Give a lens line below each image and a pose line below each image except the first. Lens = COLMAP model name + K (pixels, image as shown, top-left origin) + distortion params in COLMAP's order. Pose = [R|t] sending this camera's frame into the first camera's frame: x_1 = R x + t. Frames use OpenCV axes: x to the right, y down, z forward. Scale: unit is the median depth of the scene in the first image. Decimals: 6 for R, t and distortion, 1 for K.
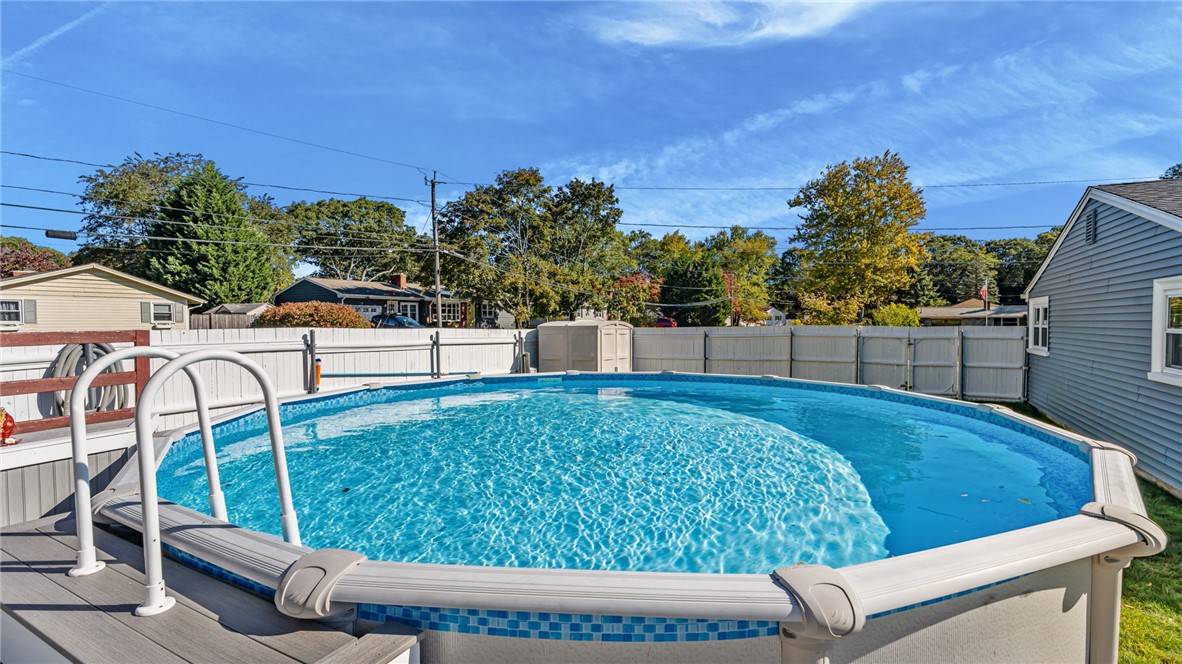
lens RADIAL K [[537.8, 0, 590.2], [0, 537.8, 334.7], [0, 0, 1]] dist [0.003702, 0.001310]
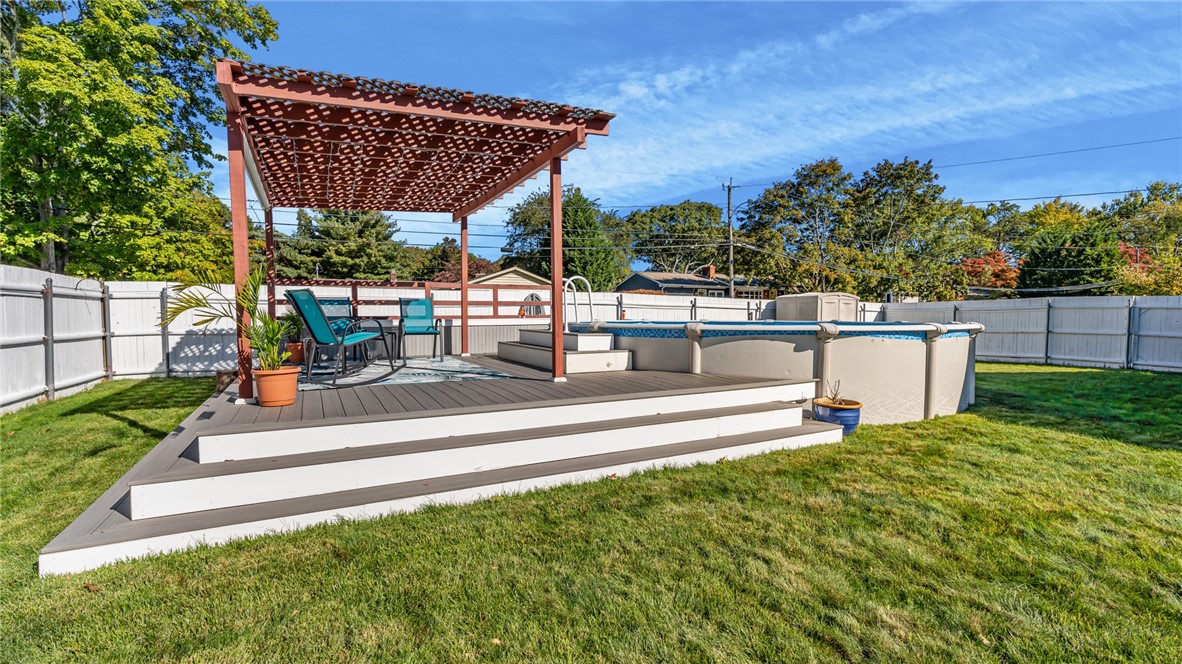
lens RADIAL K [[537.8, 0, 590.4], [0, 537.8, 332.9], [0, 0, 1]] dist [0.003702, 0.001310]
pose [[0.833903, 0.026806, -0.551260, 0.077899], [-0.021311, 0.999639, 0.016372, 0.018057], [0.551500, -0.001905, 0.834173, -0.111646]]
